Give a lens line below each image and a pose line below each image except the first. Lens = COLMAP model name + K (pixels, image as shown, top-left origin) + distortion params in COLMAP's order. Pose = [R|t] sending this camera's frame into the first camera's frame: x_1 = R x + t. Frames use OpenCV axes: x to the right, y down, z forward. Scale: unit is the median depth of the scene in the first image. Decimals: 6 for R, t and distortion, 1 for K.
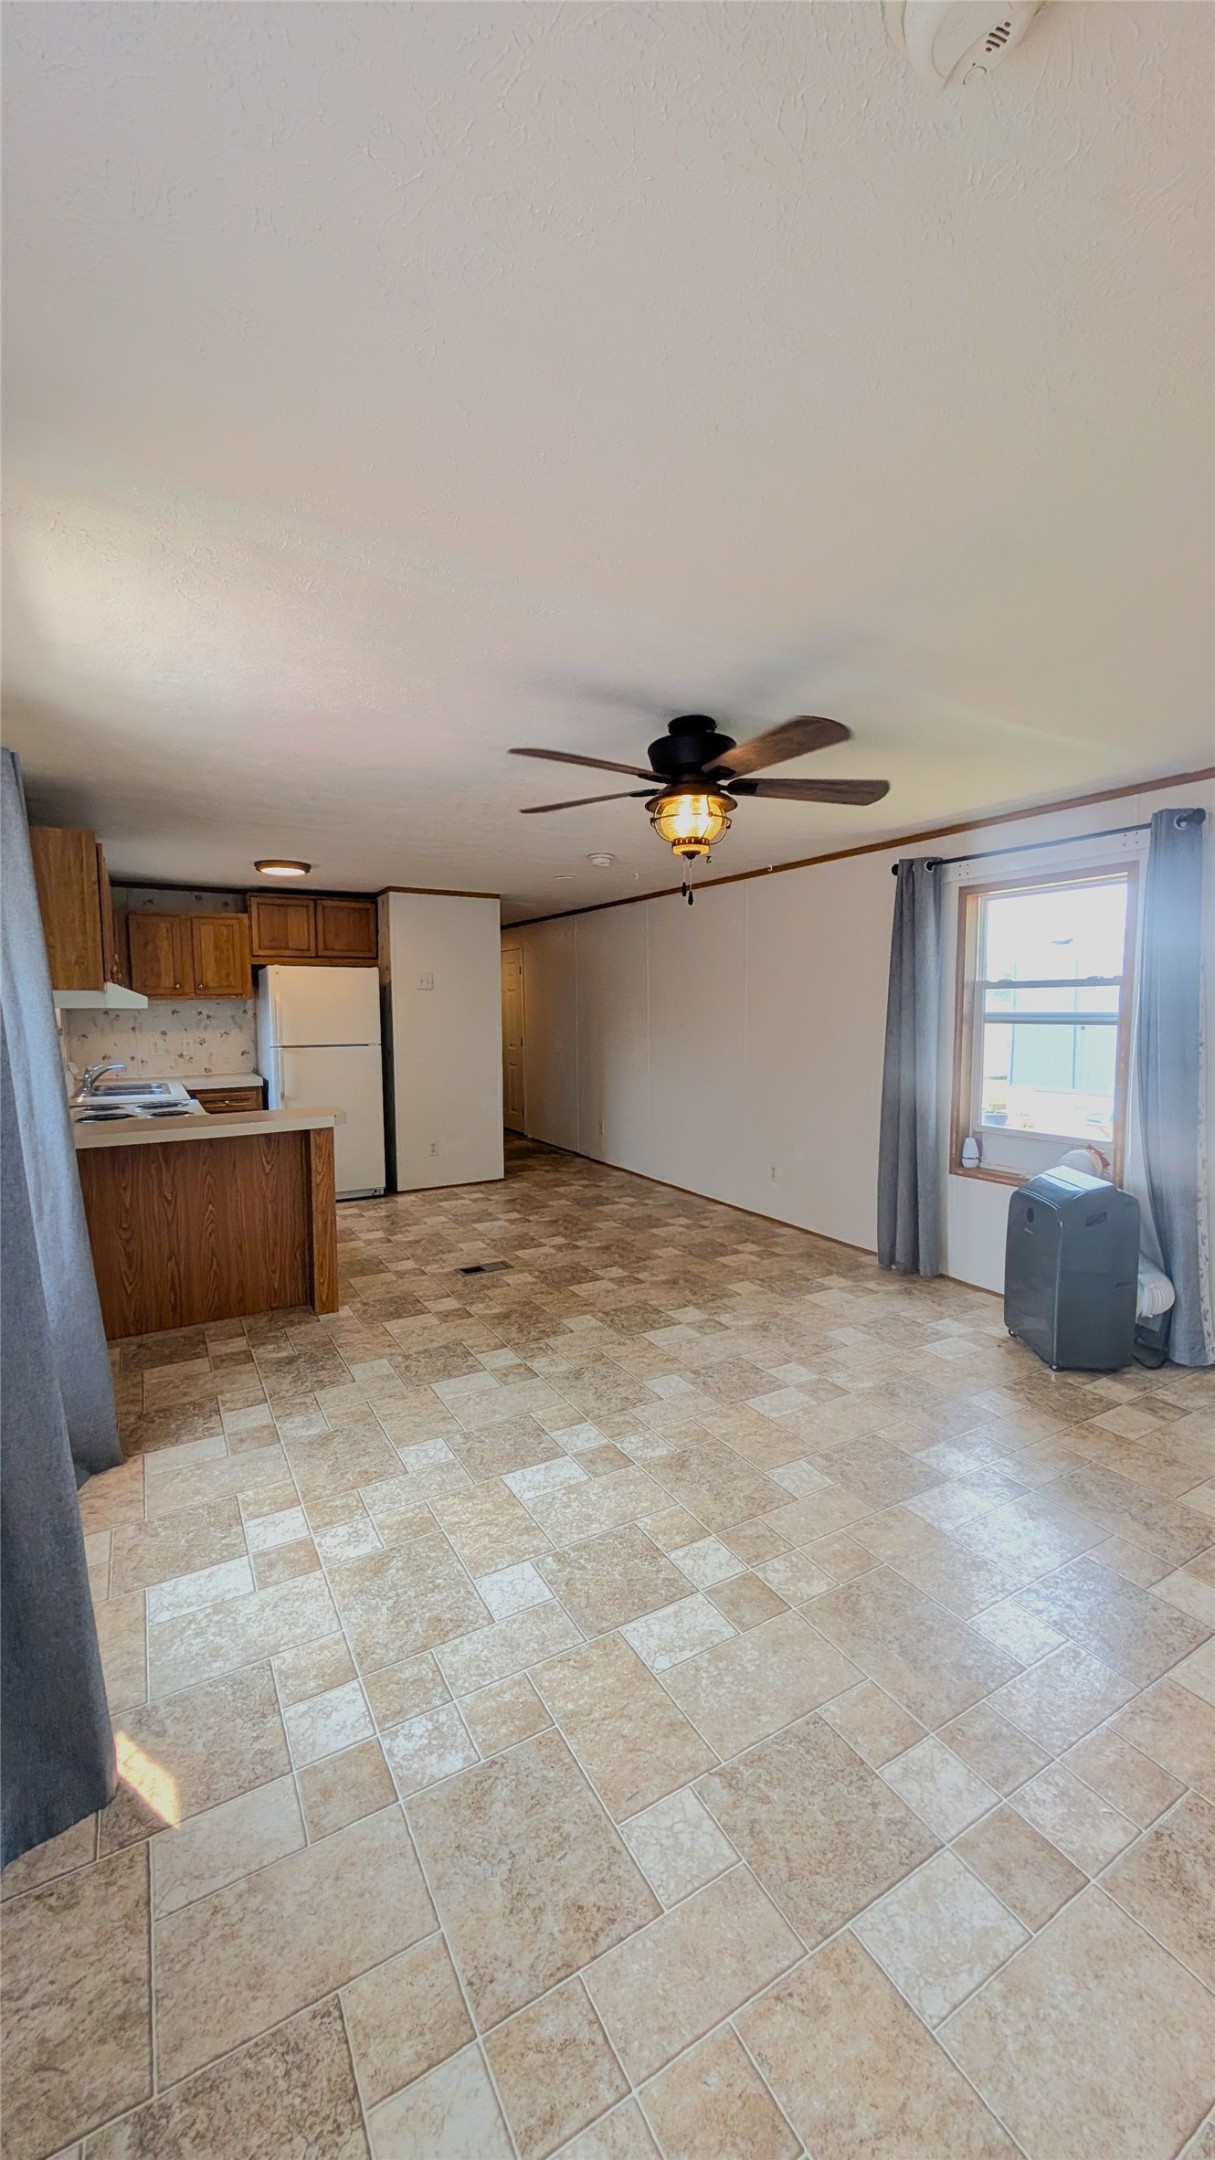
lens RADIAL K [[812.6, 0, 607.5], [0, 812.6, 1080.0], [0, 0, 1]] dist [-0.000886, -0.000066]
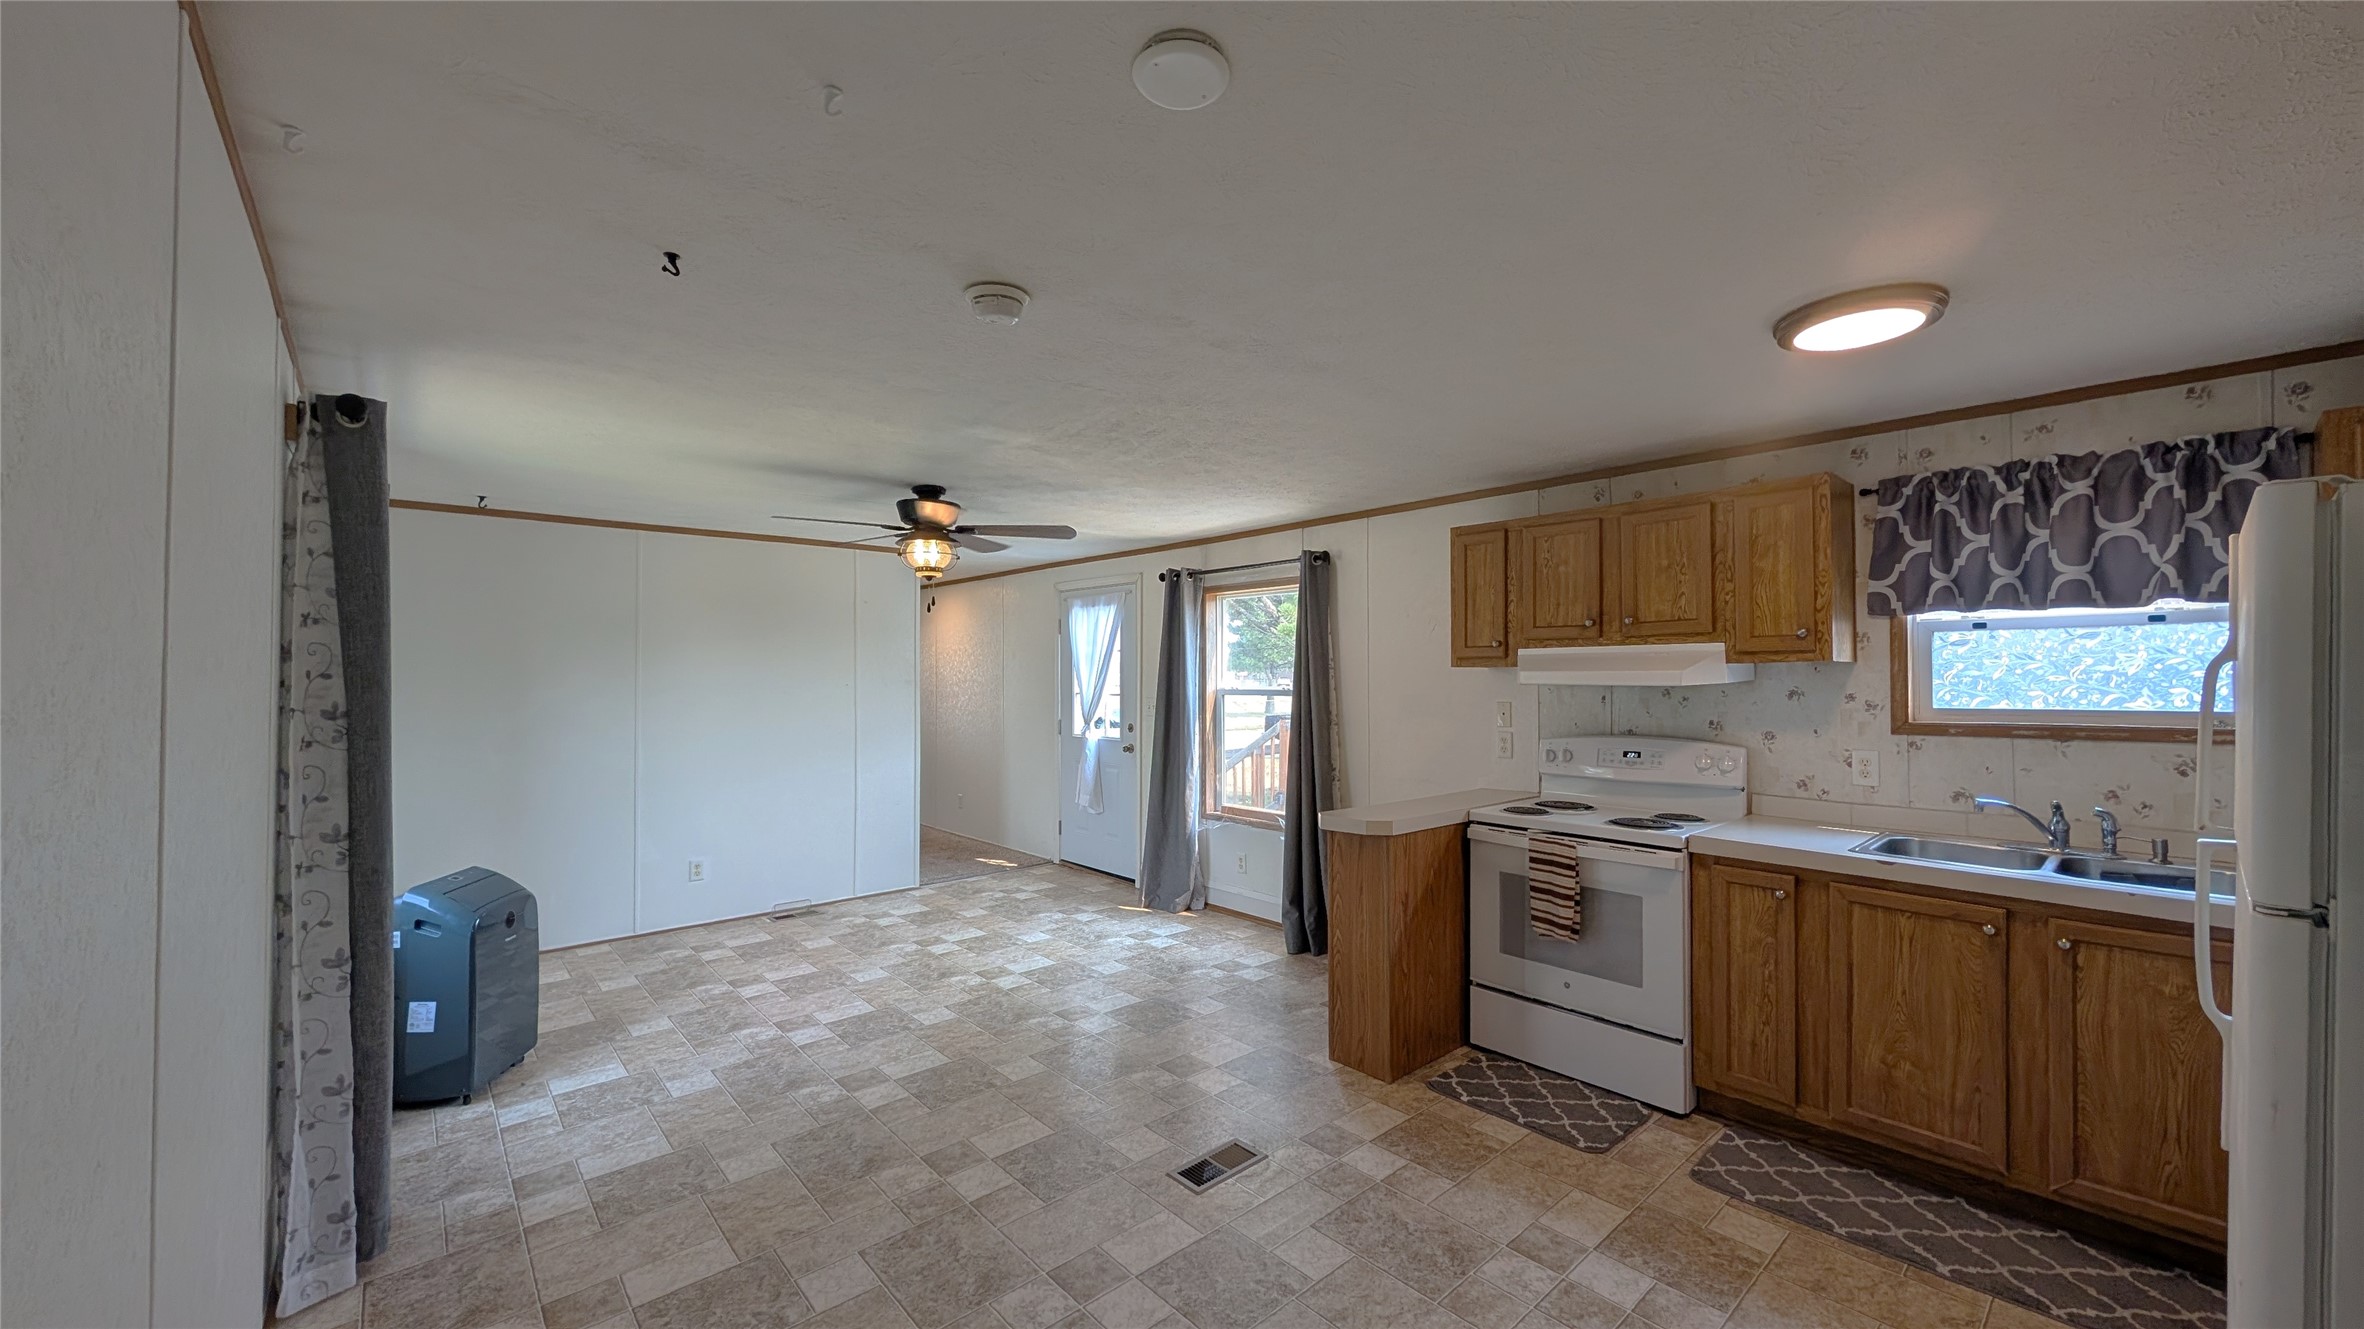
lens RADIAL K [[890.2, 0, 1181.2], [0, 890.2, 664.0], [0, 0, 1]] dist [0.000791, 0.000070]
pose [[-0.979518, 0.004632, -0.201304, -0.009145], [-0.011064, 0.996987, 0.076774, -0.160511], [0.201053, 0.077429, -0.976515, 1.669297]]
